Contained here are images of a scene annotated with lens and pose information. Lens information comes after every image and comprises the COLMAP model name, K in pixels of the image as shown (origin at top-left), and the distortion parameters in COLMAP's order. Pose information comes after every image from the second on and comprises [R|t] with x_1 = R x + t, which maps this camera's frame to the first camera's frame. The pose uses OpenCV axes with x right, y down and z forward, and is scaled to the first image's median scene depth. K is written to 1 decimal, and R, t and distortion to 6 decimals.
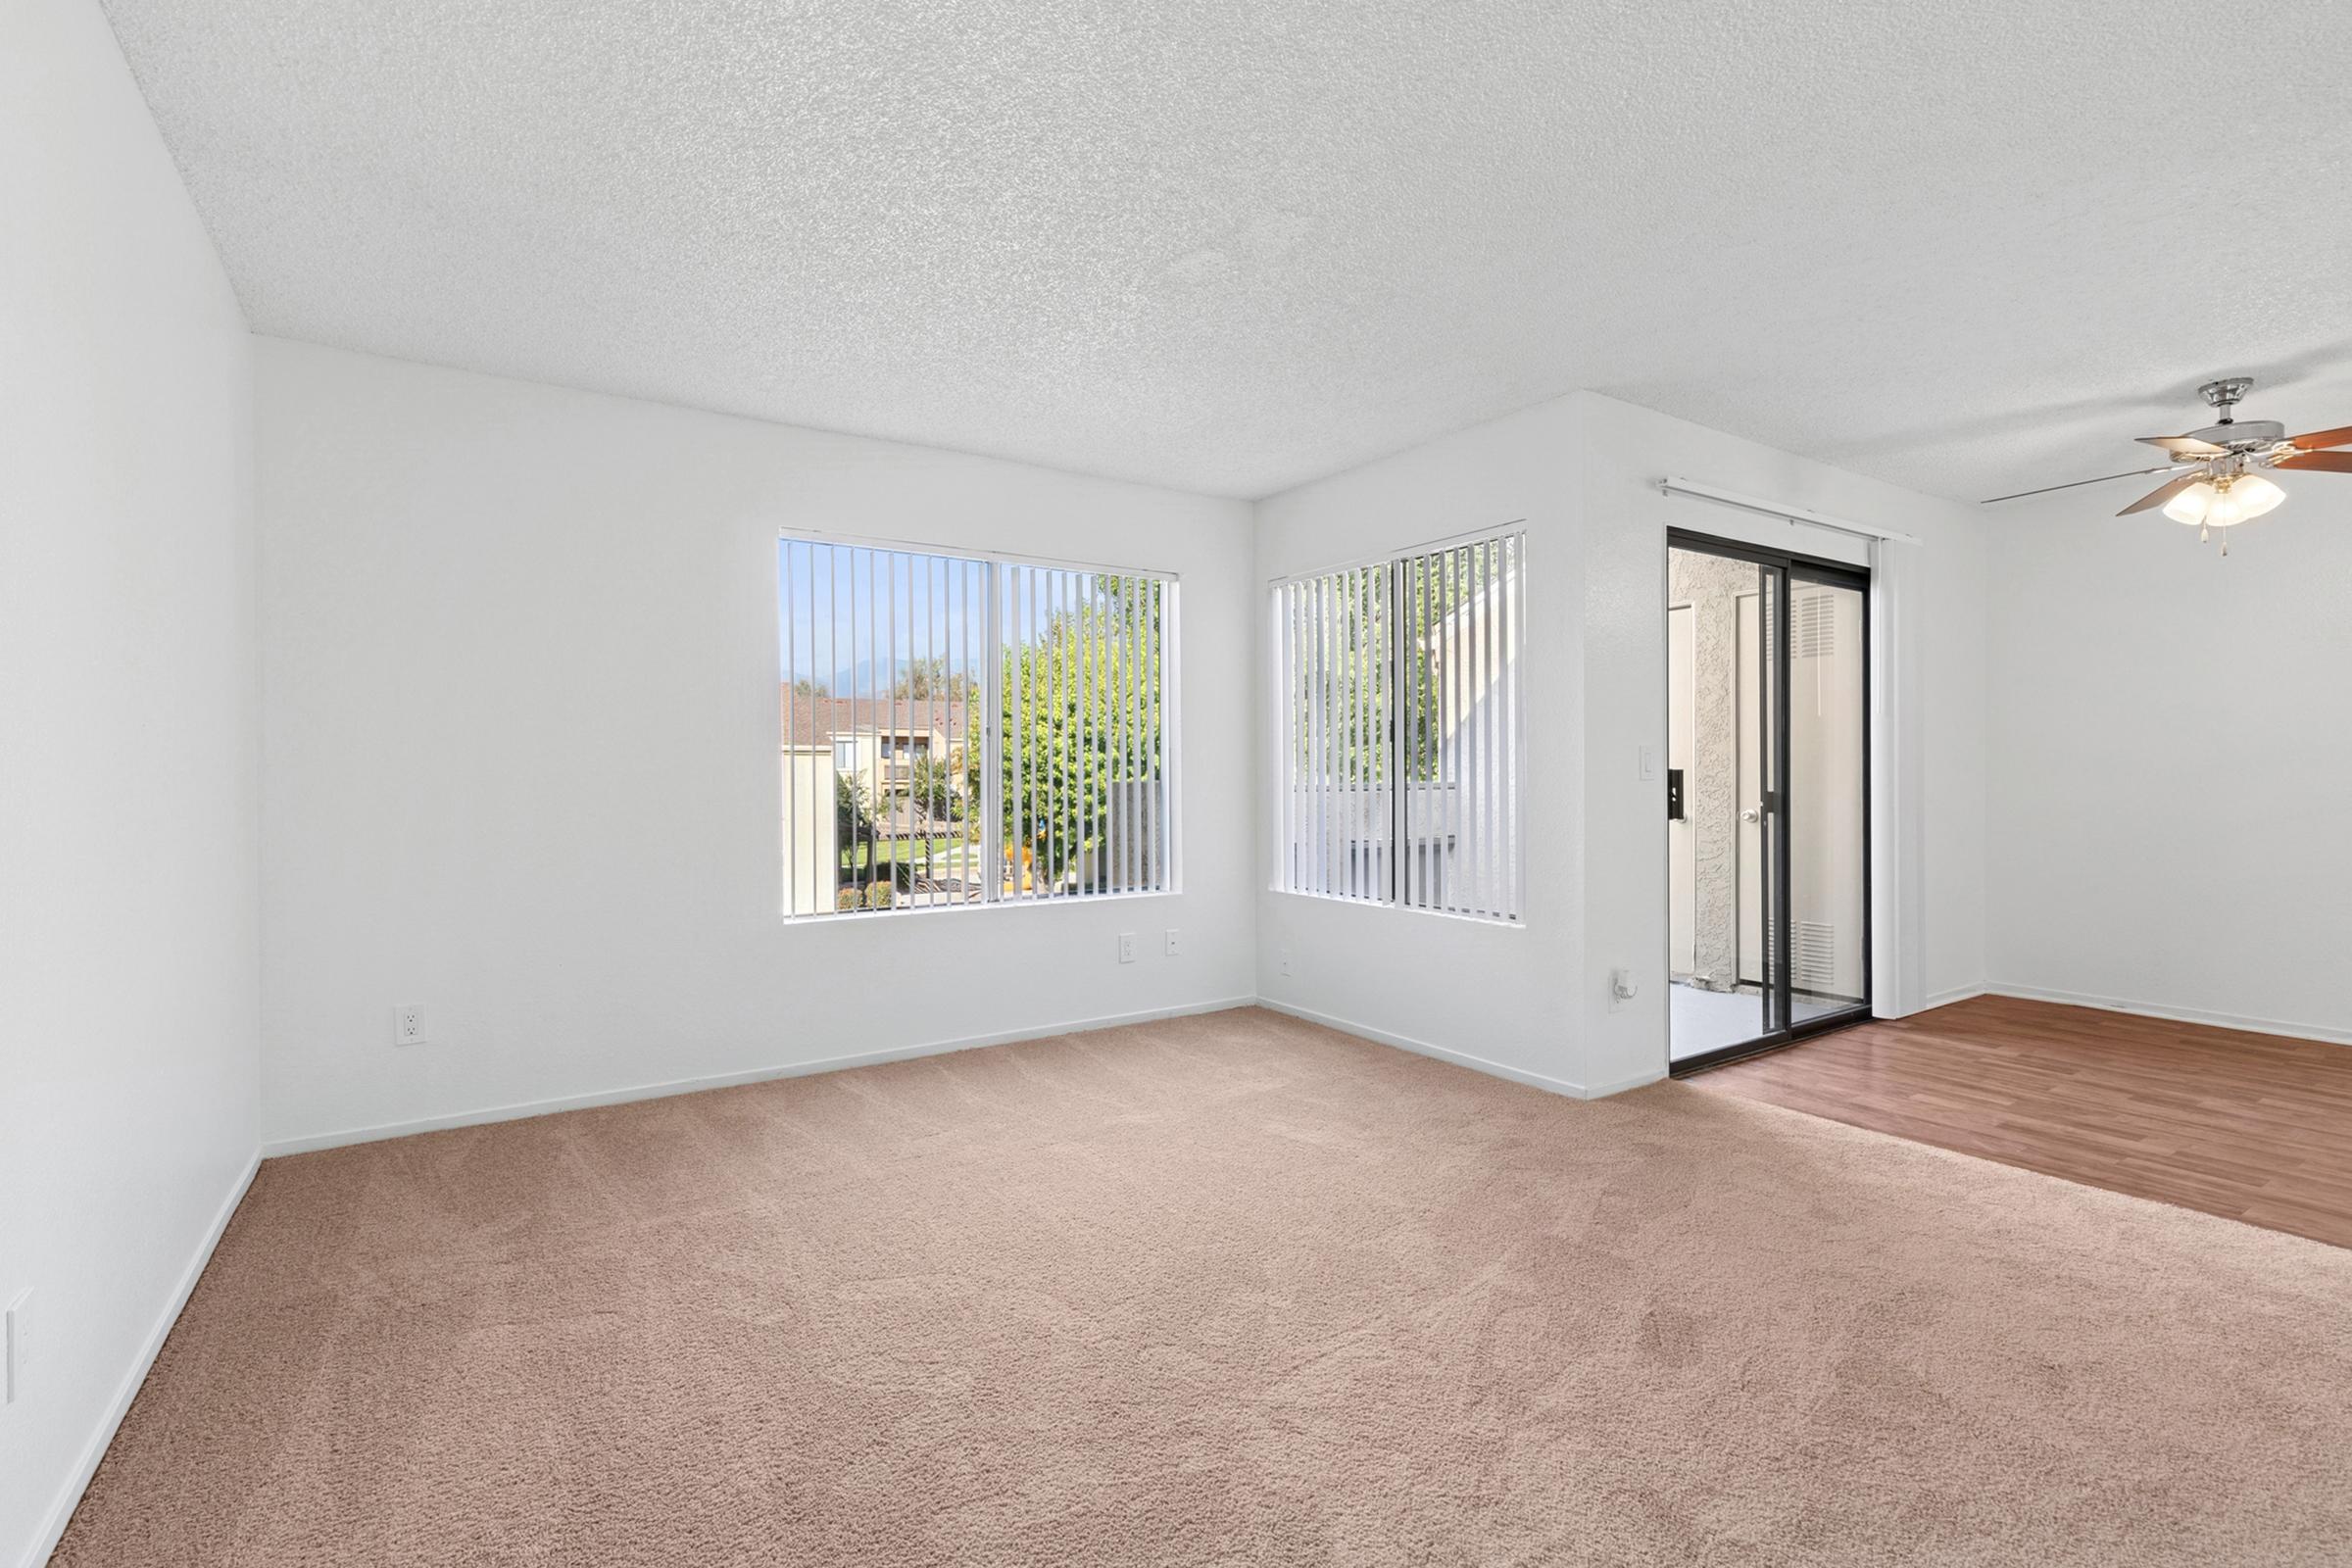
lens RADIAL K [[1071.9, 0, 1160.1], [0, 1071.9, 765.2], [0, 0, 1]] dist [-0.001672, 0.000729]
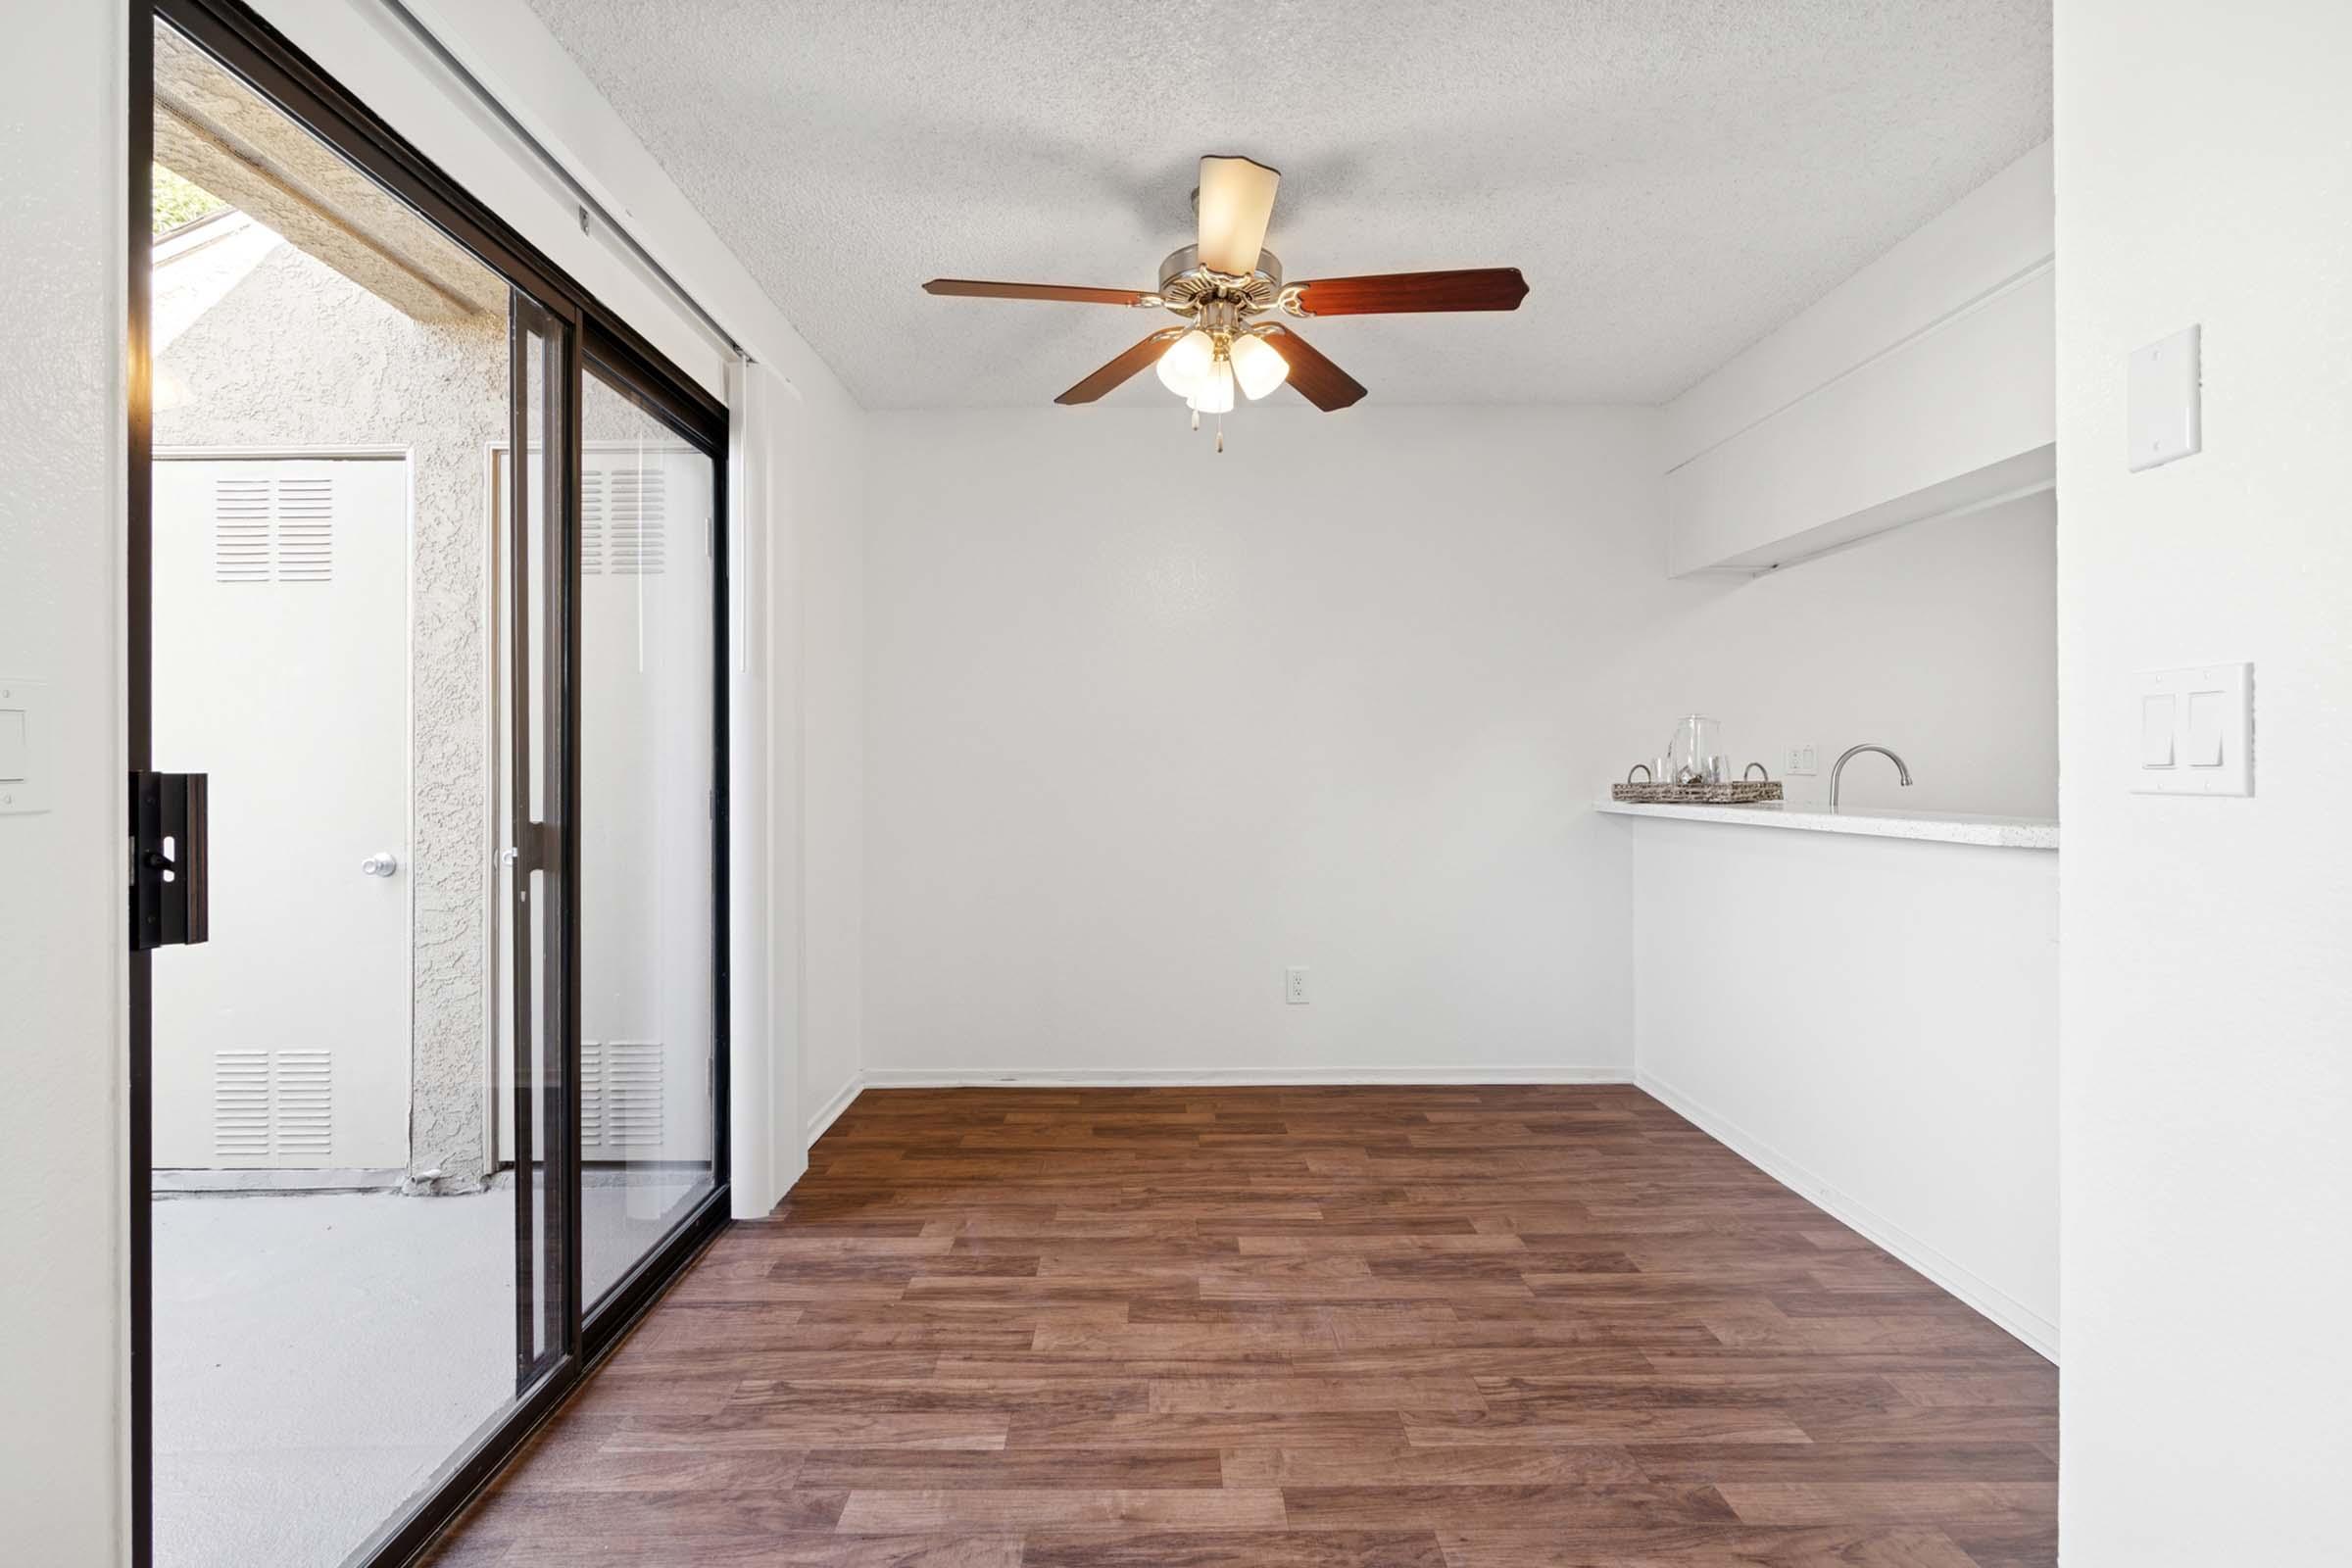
lens RADIAL K [[1071.9, 0, 1170.2], [0, 1071.9, 765.9], [0, 0, 1]] dist [-0.001672, 0.000729]
pose [[0.529503, 0.000408, 0.848308, 0.316012], [-0.001930, 0.999998, 0.000724, 0.000103], [-0.848306, -0.002021, 0.529503, 0.515848]]
